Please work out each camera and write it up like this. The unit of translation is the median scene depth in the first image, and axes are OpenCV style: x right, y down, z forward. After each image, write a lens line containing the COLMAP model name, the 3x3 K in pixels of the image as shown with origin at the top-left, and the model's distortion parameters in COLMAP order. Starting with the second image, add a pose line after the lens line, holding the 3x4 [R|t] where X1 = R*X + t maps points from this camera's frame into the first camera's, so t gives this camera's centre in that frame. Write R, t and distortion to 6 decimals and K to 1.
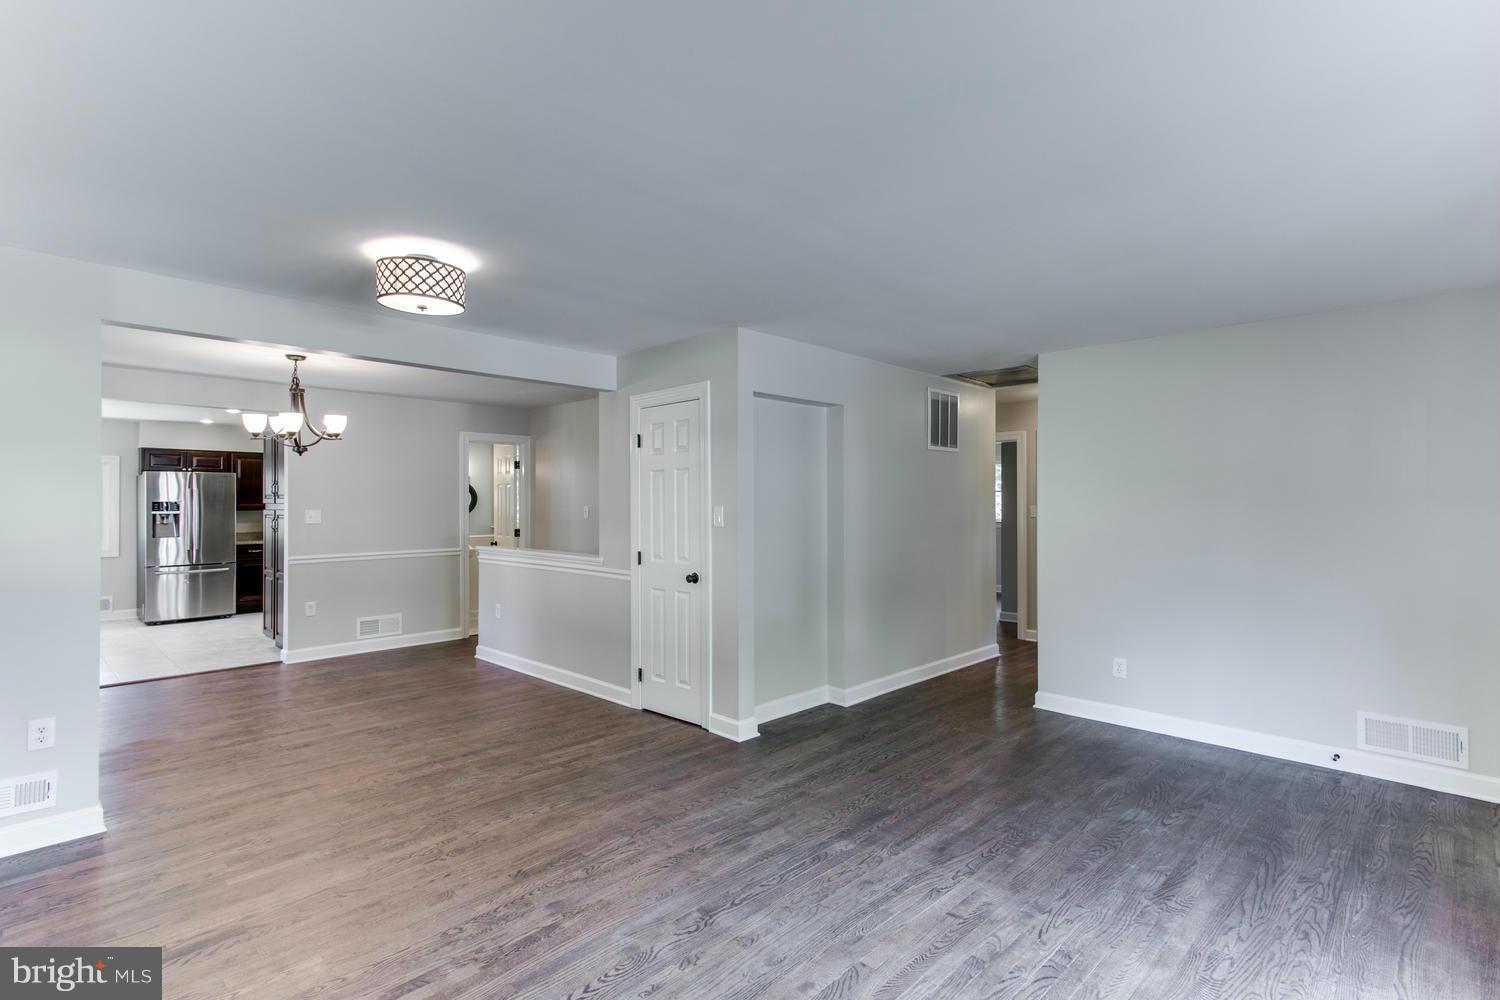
lens RADIAL K [[730.4, 0, 754.9], [0, 730.4, 506.2], [0, 0, 1]] dist [0.000959, 0.002046]
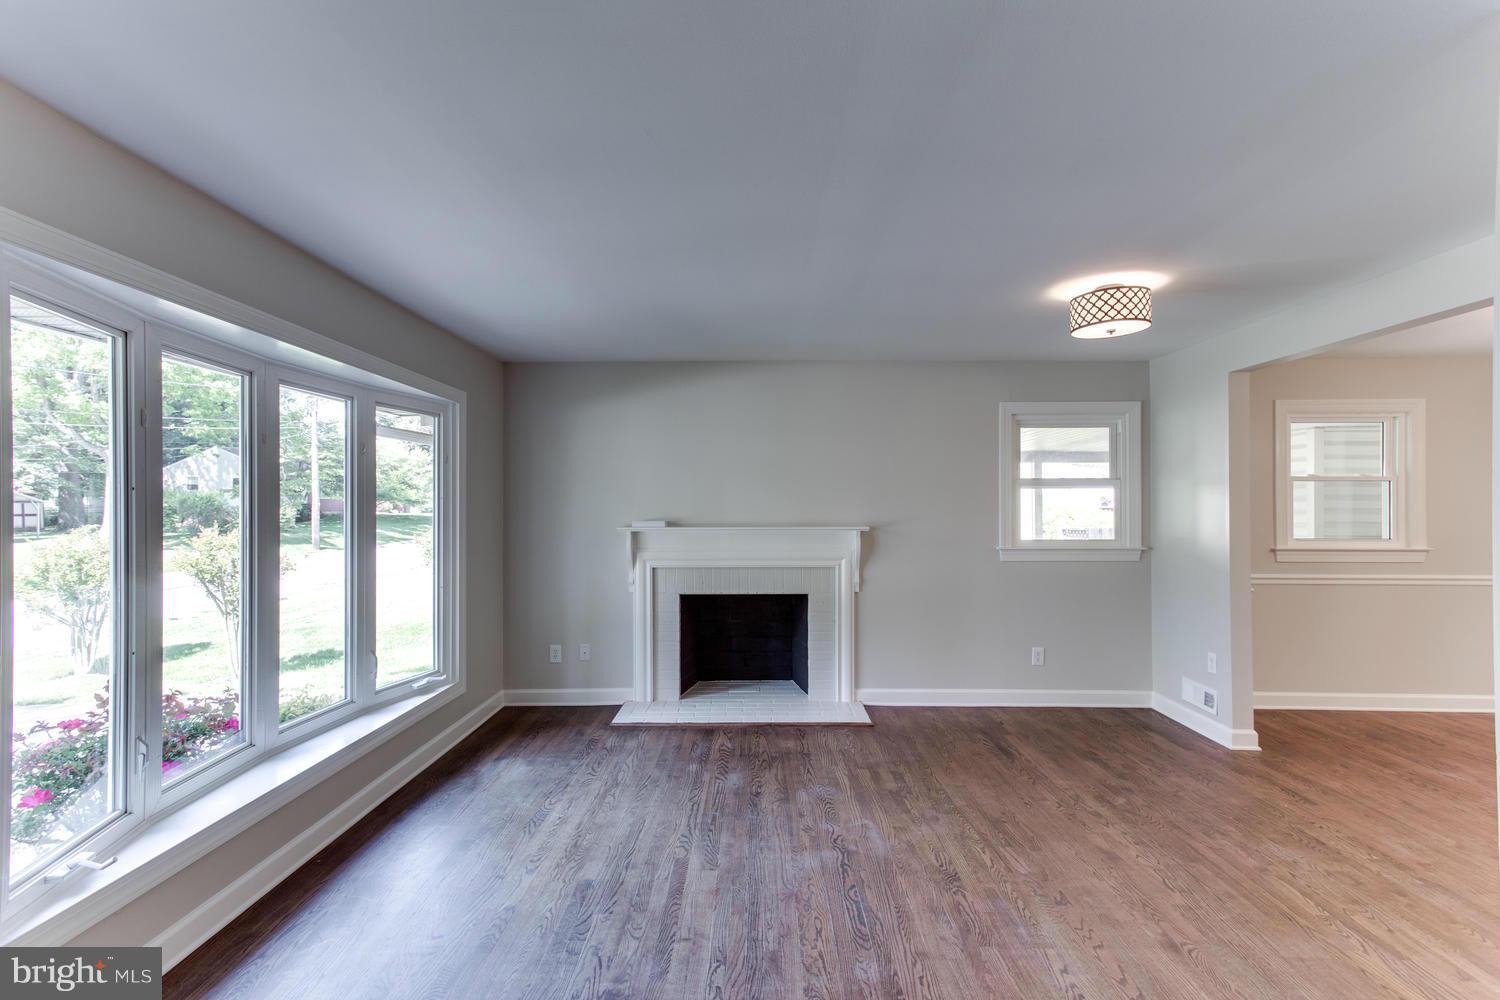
lens RADIAL K [[730.4, 0, 754.9], [0, 730.4, 506.2], [0, 0, 1]] dist [0.000959, 0.002046]
pose [[-0.731645, 0.003807, -0.681675, 0.738113], [-0.000954, 0.999978, 0.006610, -0.014402], [0.681685, 0.005487, -0.731625, 1.518119]]
